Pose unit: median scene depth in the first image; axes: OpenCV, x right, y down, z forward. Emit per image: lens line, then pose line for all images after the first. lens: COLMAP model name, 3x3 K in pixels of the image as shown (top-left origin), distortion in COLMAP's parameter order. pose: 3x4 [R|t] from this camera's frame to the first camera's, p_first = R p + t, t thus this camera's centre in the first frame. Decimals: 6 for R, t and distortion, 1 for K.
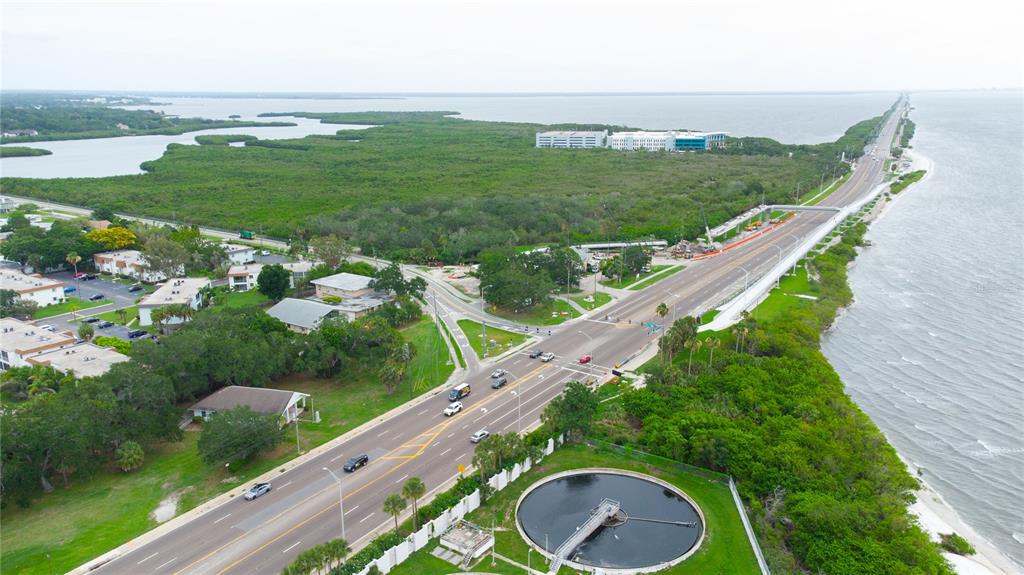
lens RADIAL K [[762.5, 0, 513.5], [0, 762.5, 282.1], [0, 0, 1]] dist [0.011251, 0.070276]
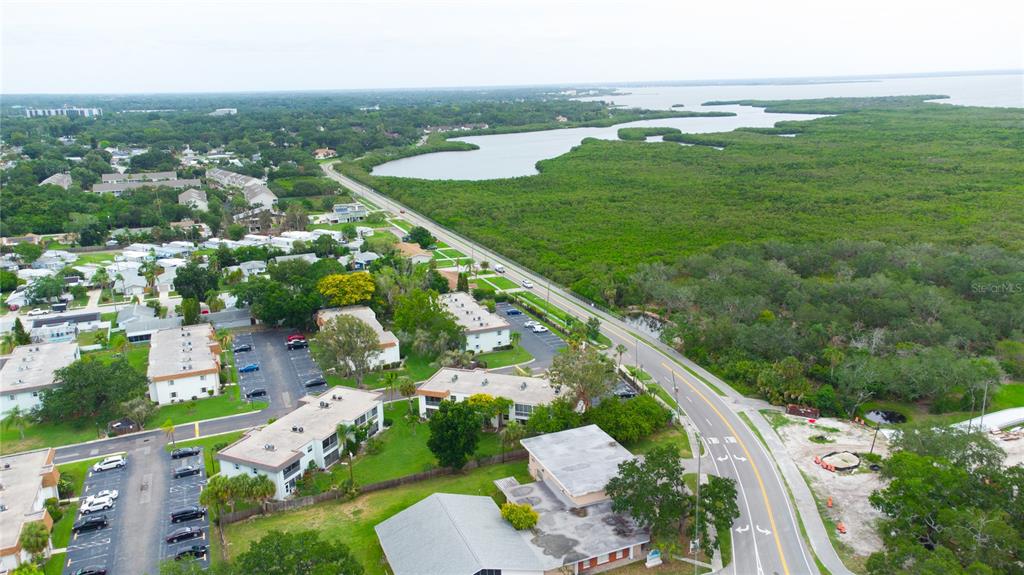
lens RADIAL K [[762.5, 0, 513.5], [0, 762.5, 282.1], [0, 0, 1]] dist [0.011251, 0.070276]
pose [[0.839689, 0.114913, -0.530771, -0.000621], [-0.106208, 0.993232, 0.047015, -0.033855], [0.532581, 0.016894, 0.846210, 0.138225]]
